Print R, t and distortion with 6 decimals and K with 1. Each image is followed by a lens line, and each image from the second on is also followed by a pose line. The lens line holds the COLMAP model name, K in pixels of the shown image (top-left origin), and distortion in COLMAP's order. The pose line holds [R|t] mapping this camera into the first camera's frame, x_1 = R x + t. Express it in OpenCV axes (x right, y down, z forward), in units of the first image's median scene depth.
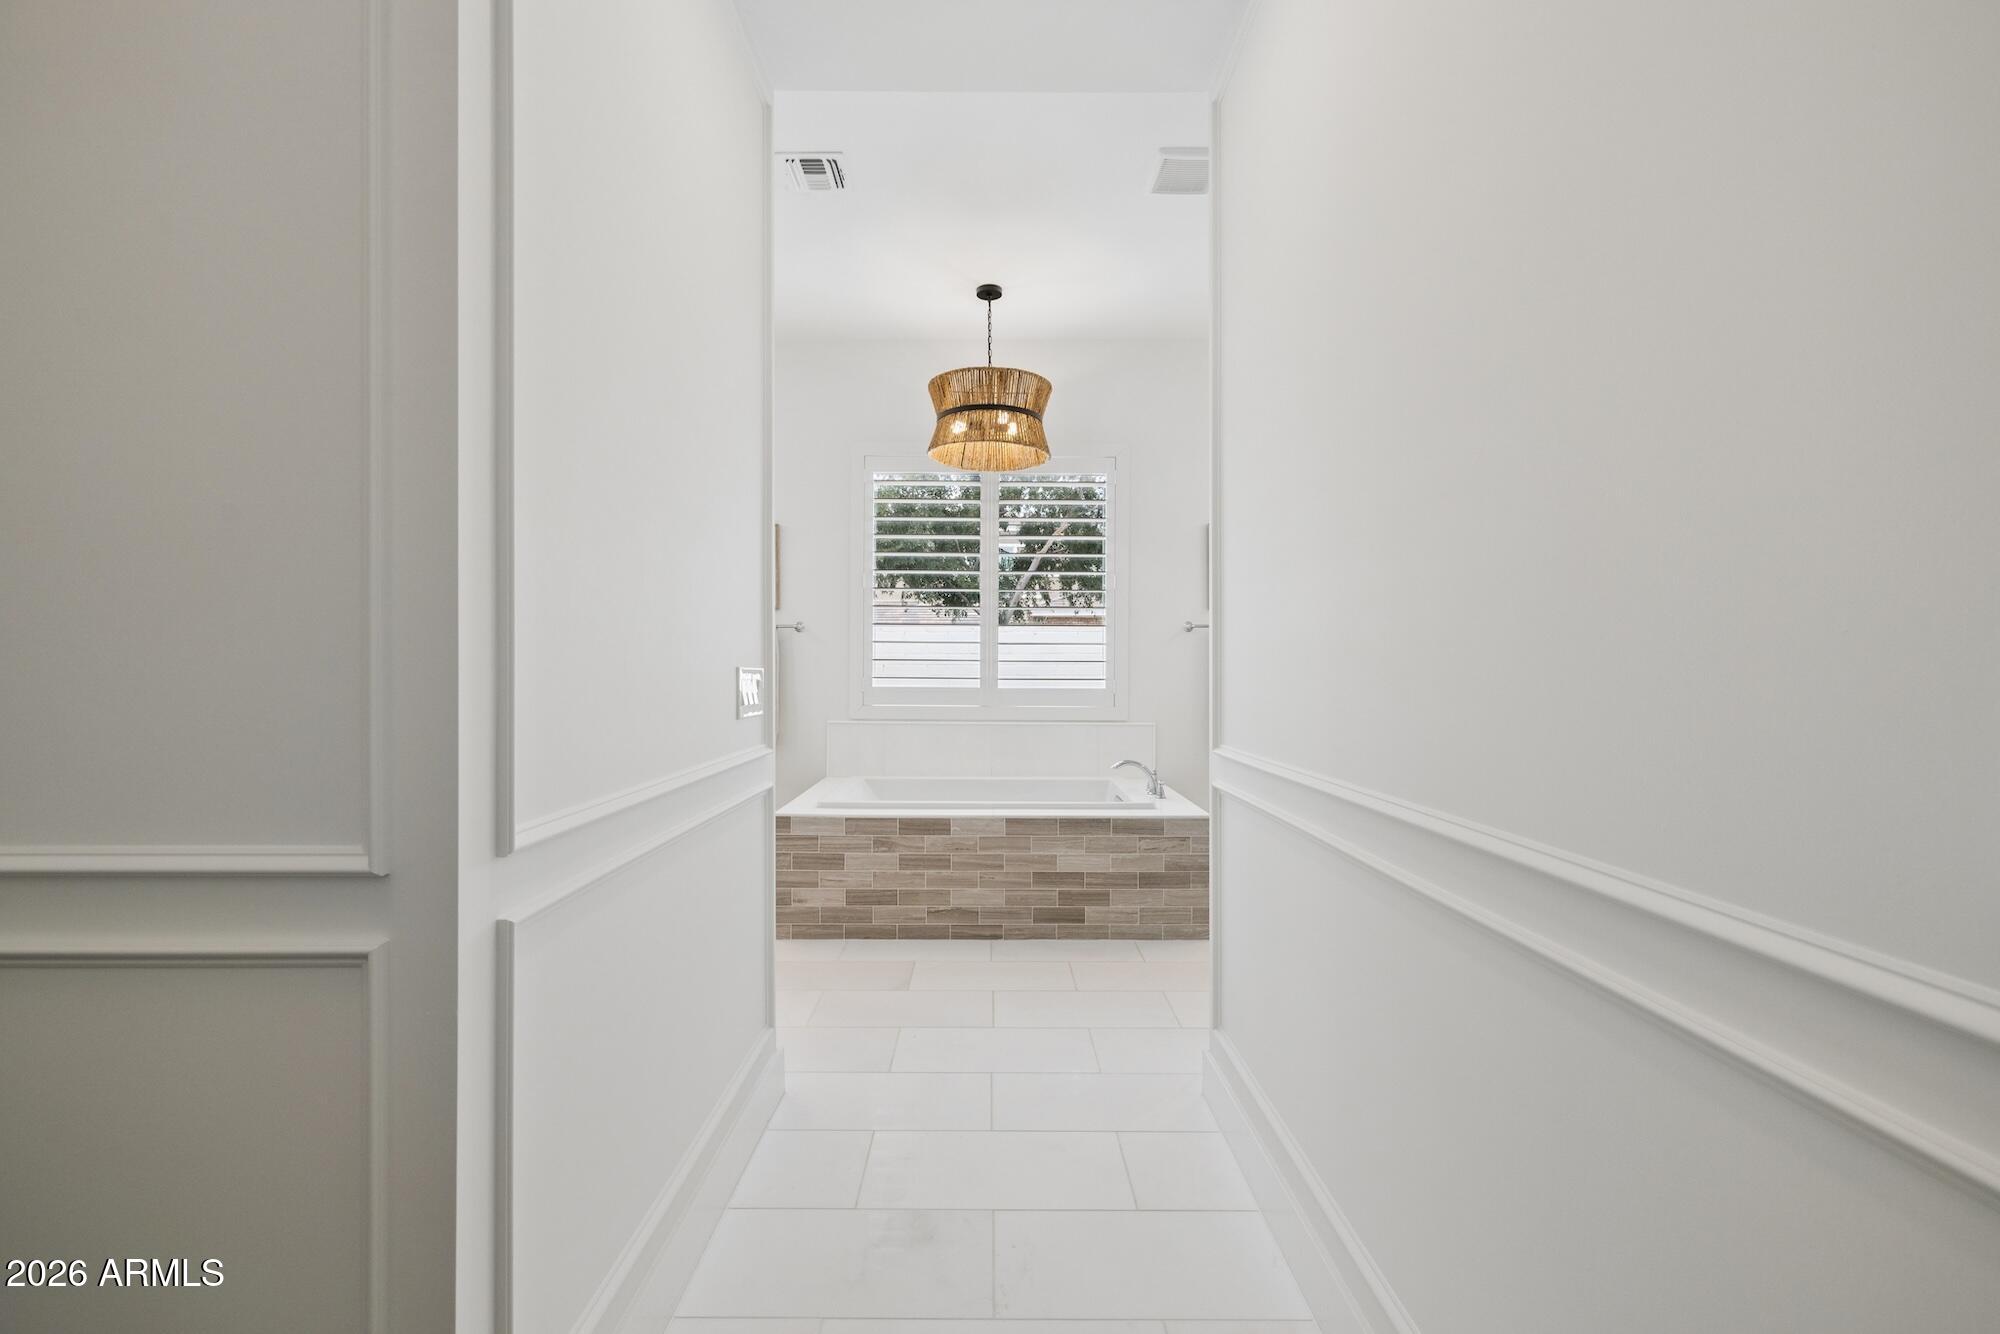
lens RADIAL K [[850.4, 0, 1000.0], [0, 850.4, 667.0], [0, 0, 1]] dist [0.000550, 0.000091]
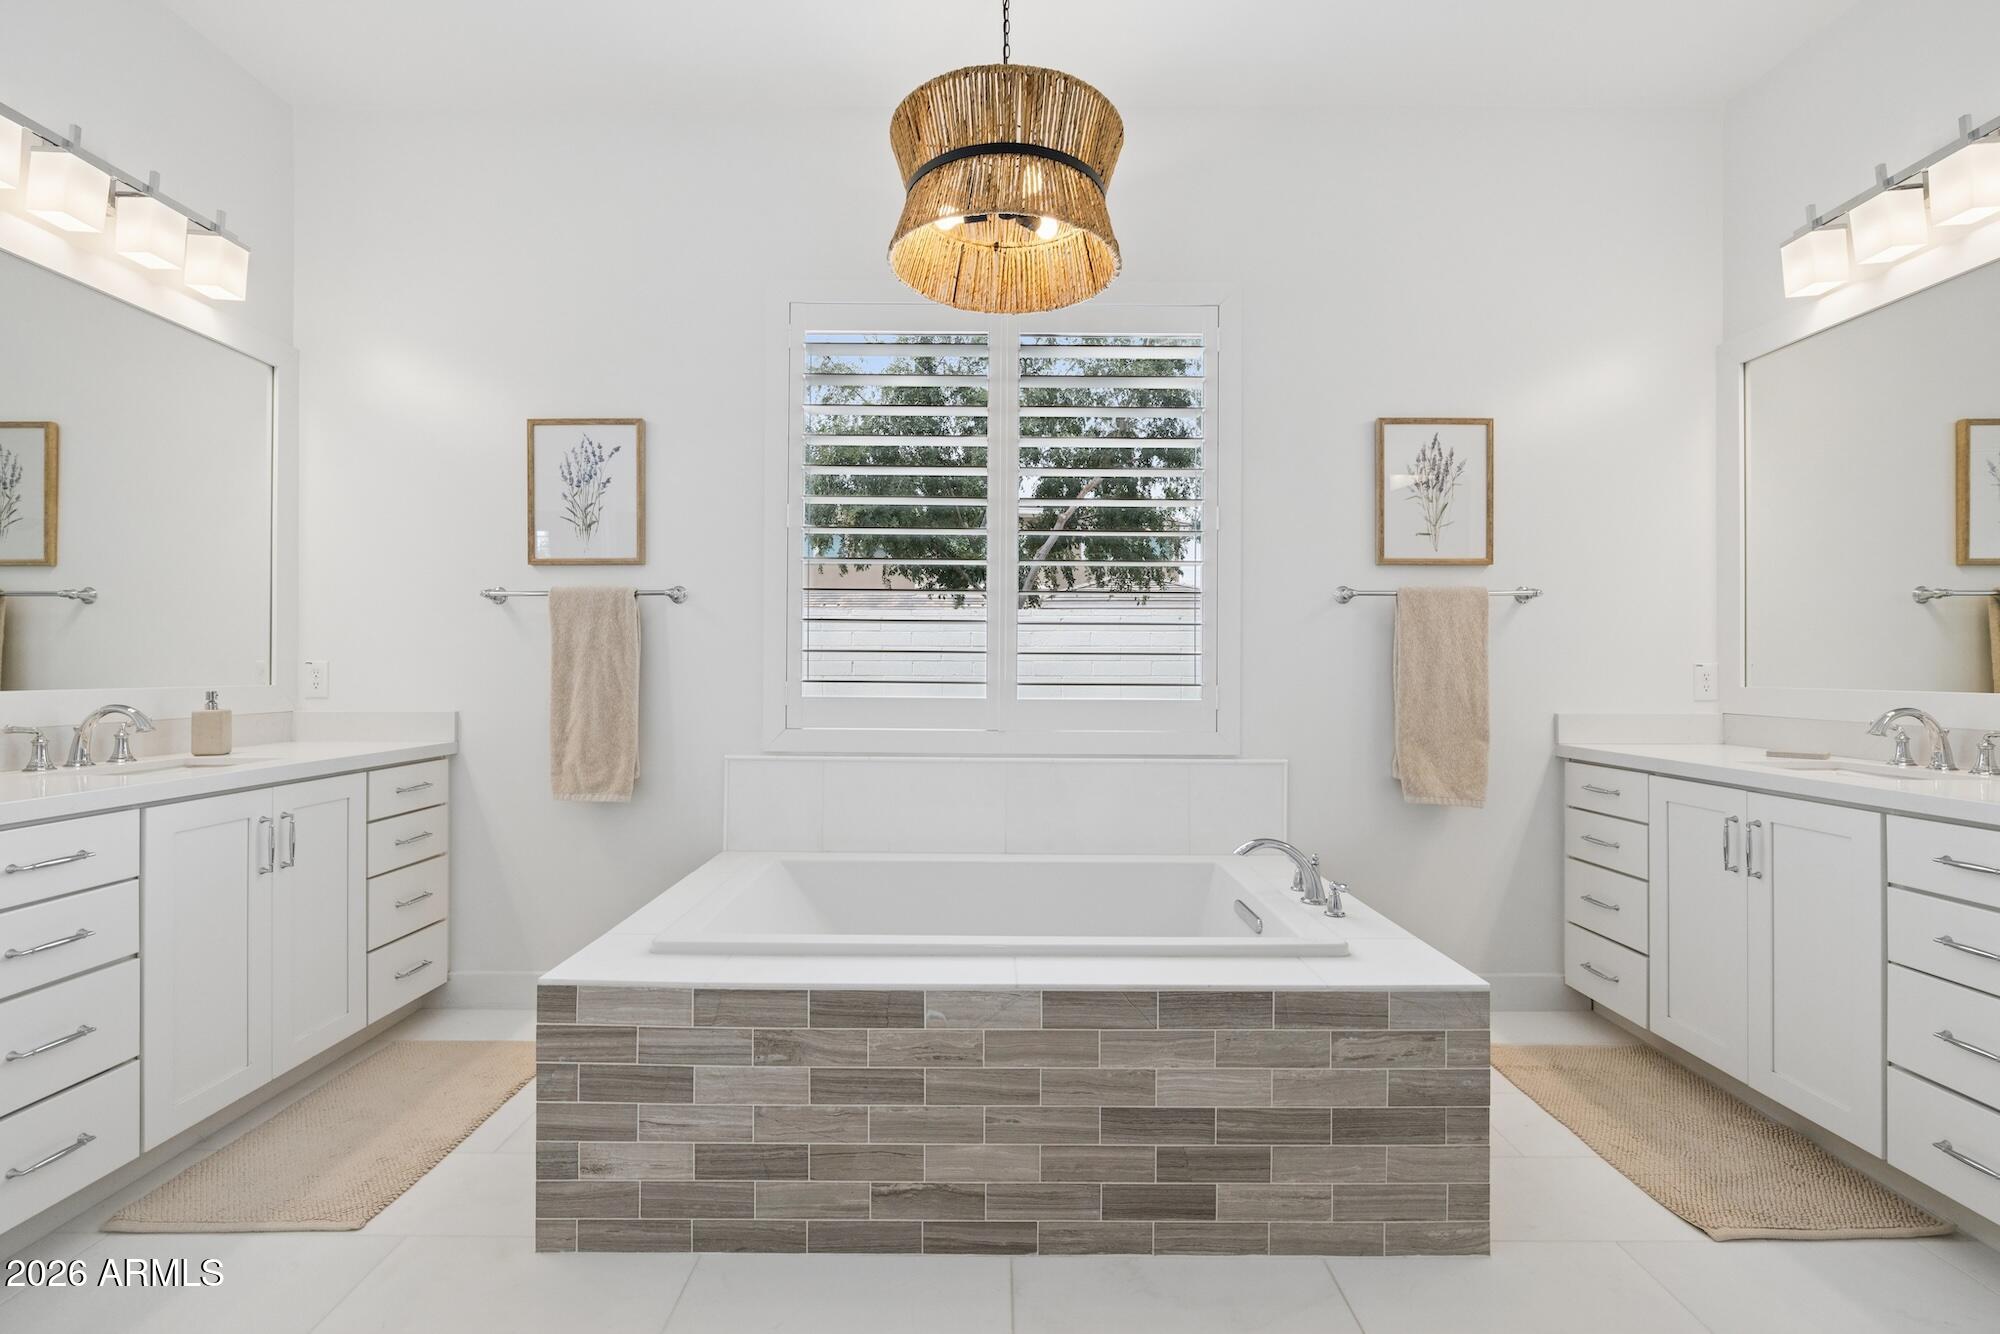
lens RADIAL K [[908.6, 0, 1000.0], [0, 908.6, 667.0], [0, 0, 1]] dist [-0.000184, -0.000017]
pose [[0.999976, 0.000983, -0.006846, -0.012213], [-0.000980, 0.999999, 0.000374, 0.002928], [0.006846, -0.000368, 0.999976, 0.450181]]
